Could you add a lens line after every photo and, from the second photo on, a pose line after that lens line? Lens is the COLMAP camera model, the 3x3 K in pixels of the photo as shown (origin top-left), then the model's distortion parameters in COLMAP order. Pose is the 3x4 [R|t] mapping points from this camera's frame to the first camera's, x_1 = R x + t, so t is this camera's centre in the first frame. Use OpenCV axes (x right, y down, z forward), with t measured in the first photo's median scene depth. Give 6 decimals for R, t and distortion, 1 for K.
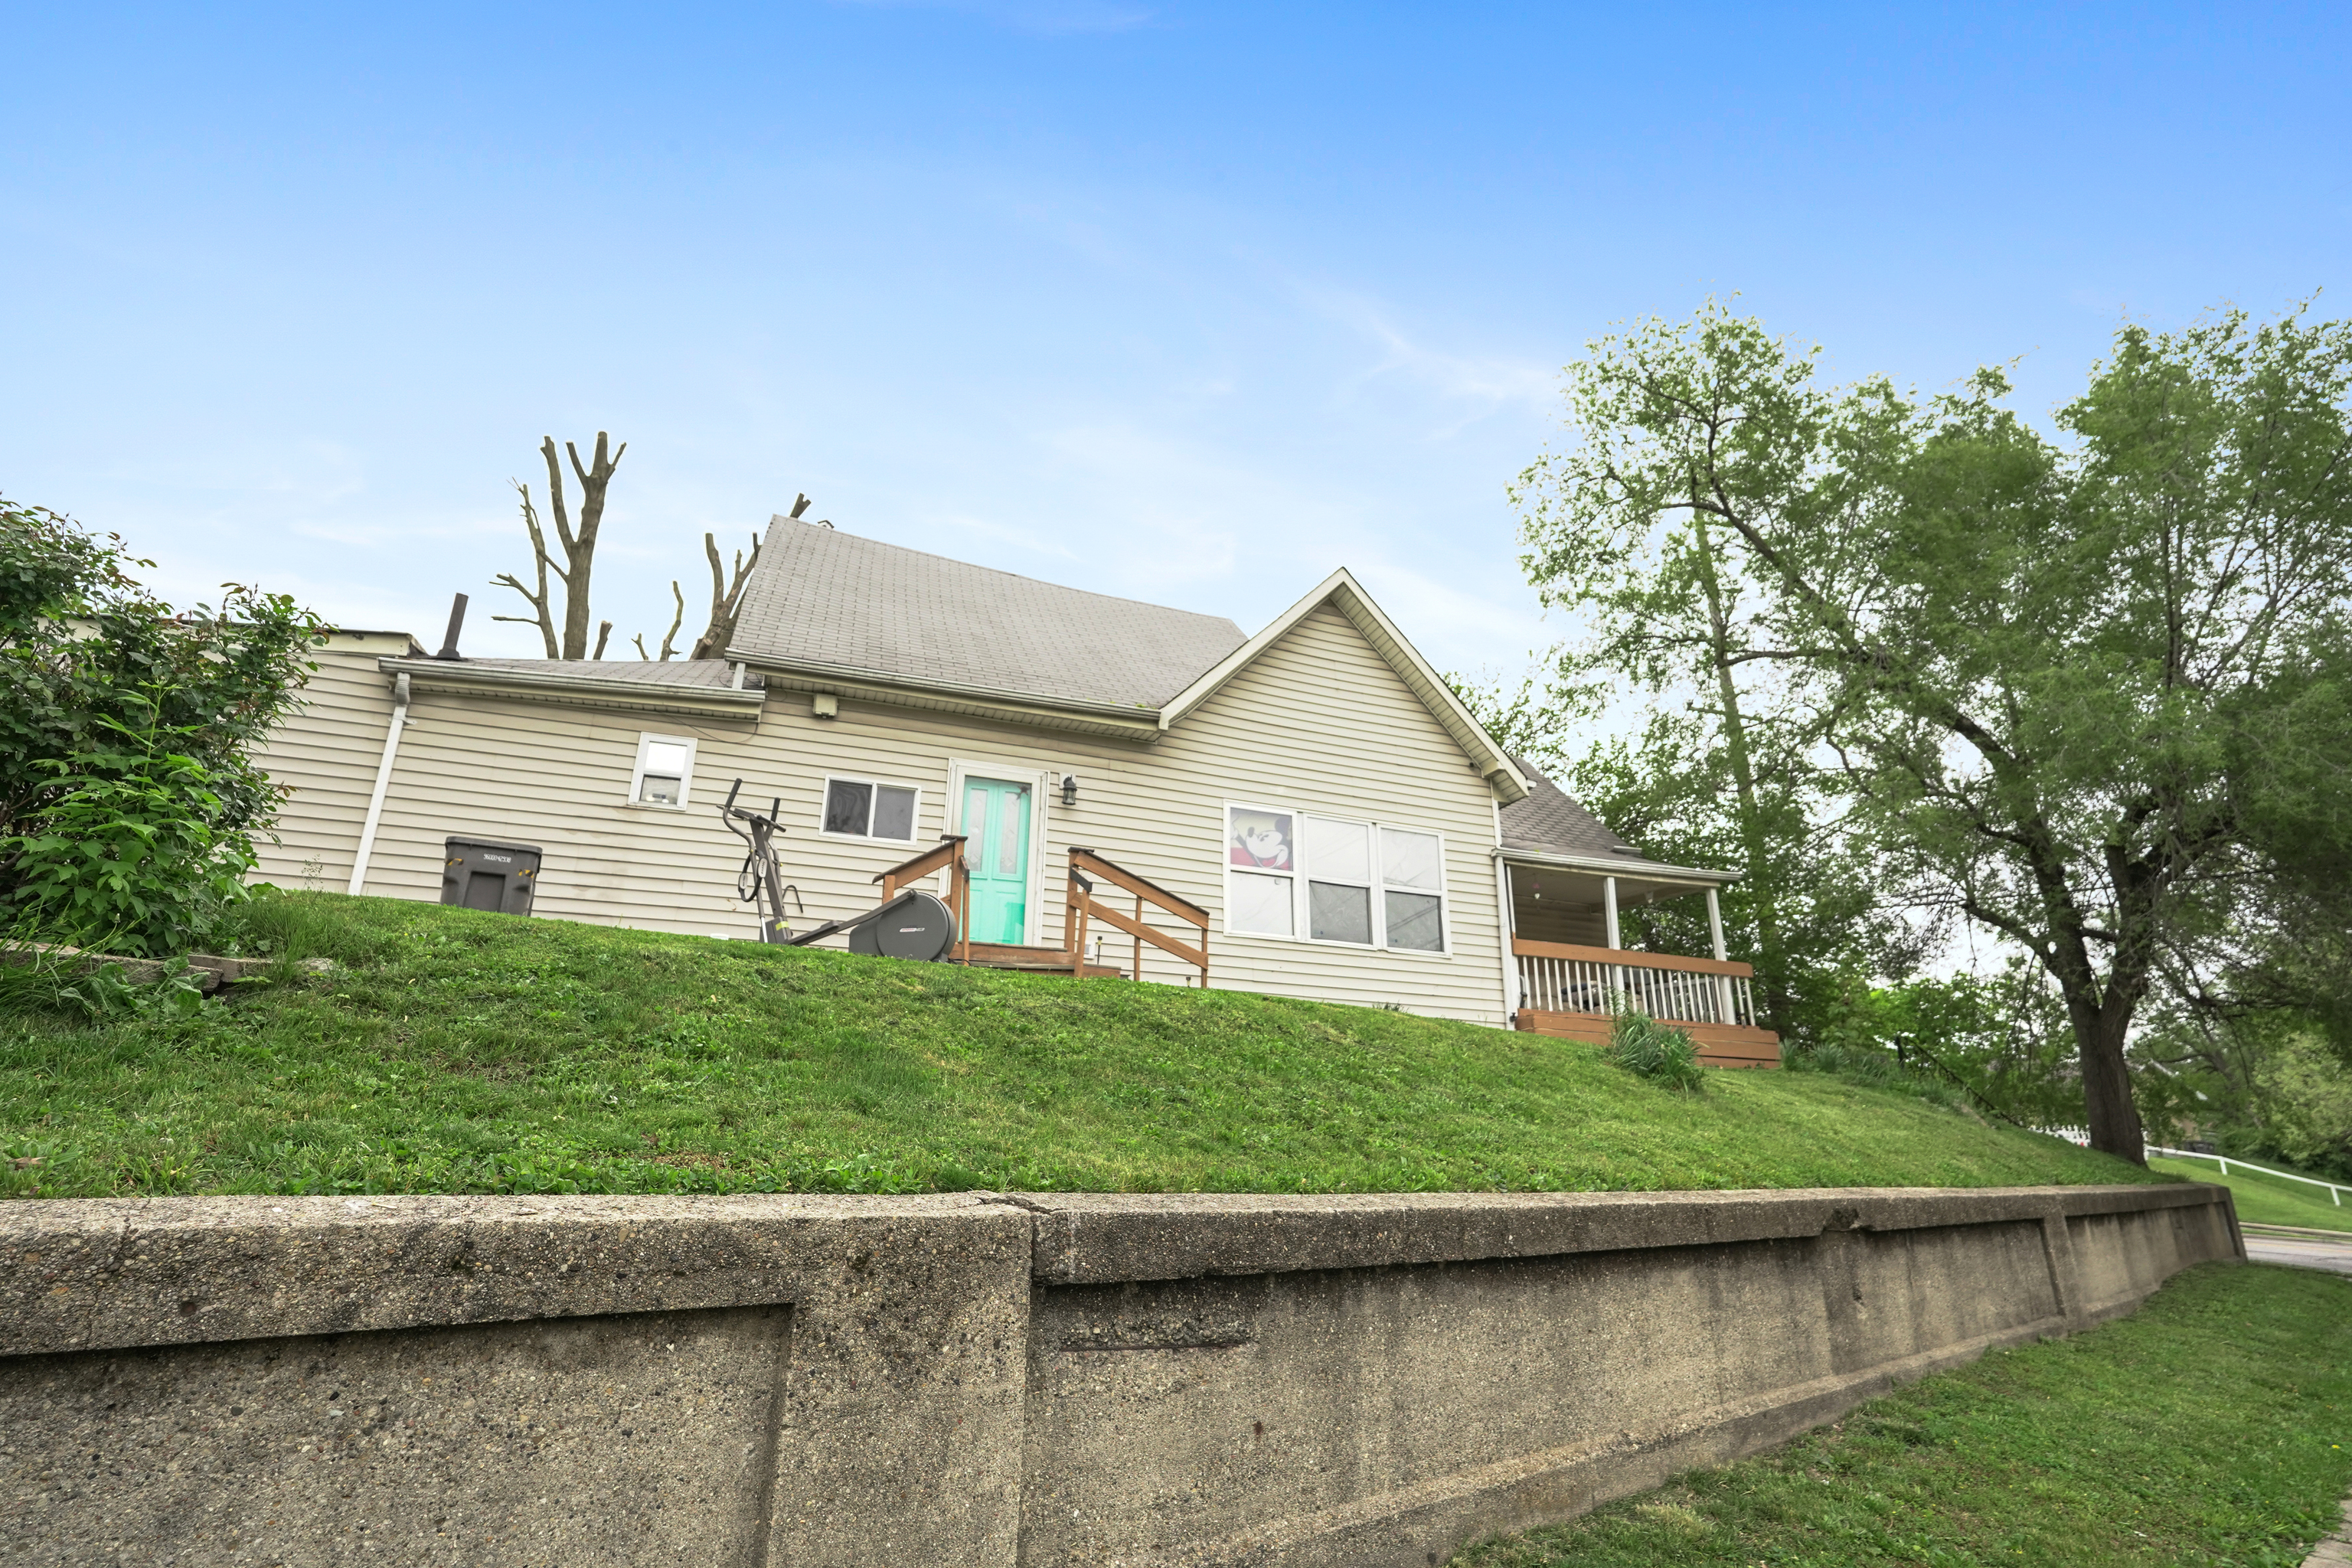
lens RADIAL K [[1101.2, 0, 1176.0], [0, 1101.2, 784.0], [0, 0, 1]] dist [-0.014220, 0.006468]
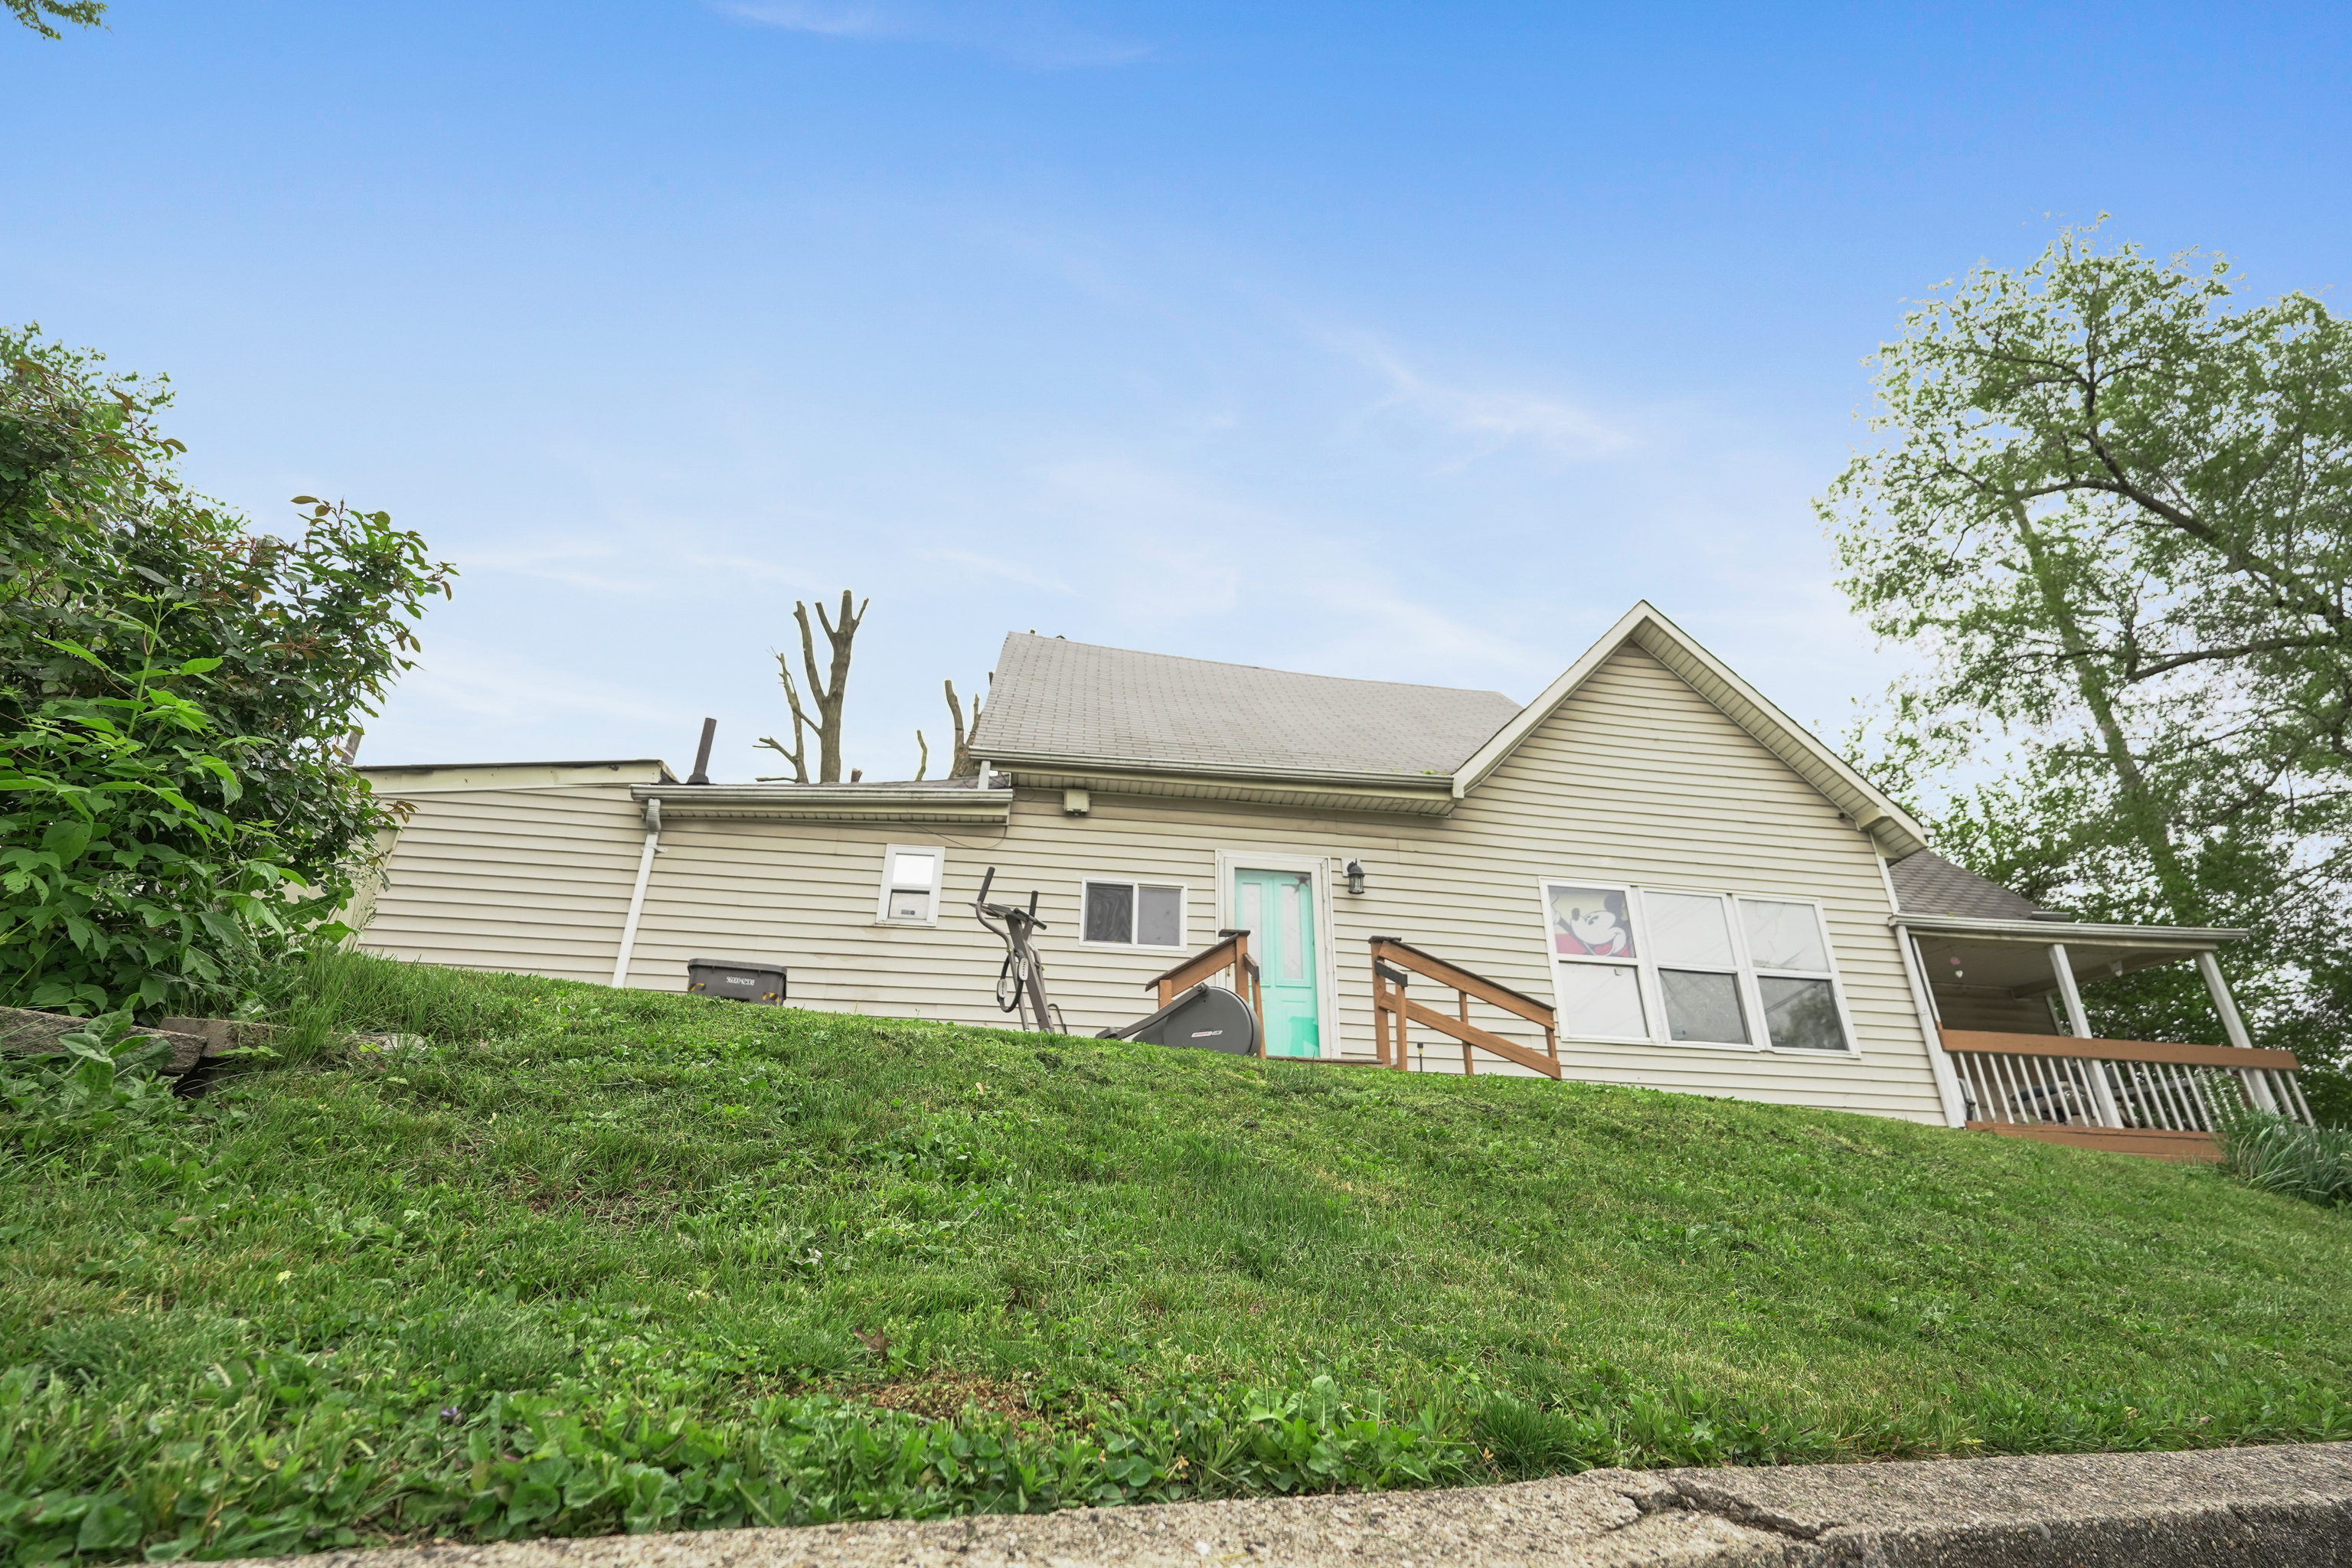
lens RADIAL K [[1101.2, 0, 1176.0], [0, 1101.2, 784.0], [0, 0, 1]] dist [-0.014220, 0.006468]
pose [[0.975716, -0.096961, -0.196409, -0.057854], [0.071246, 0.988415, -0.134012, 0.039059], [0.207128, 0.116765, 0.971321, 0.132568]]
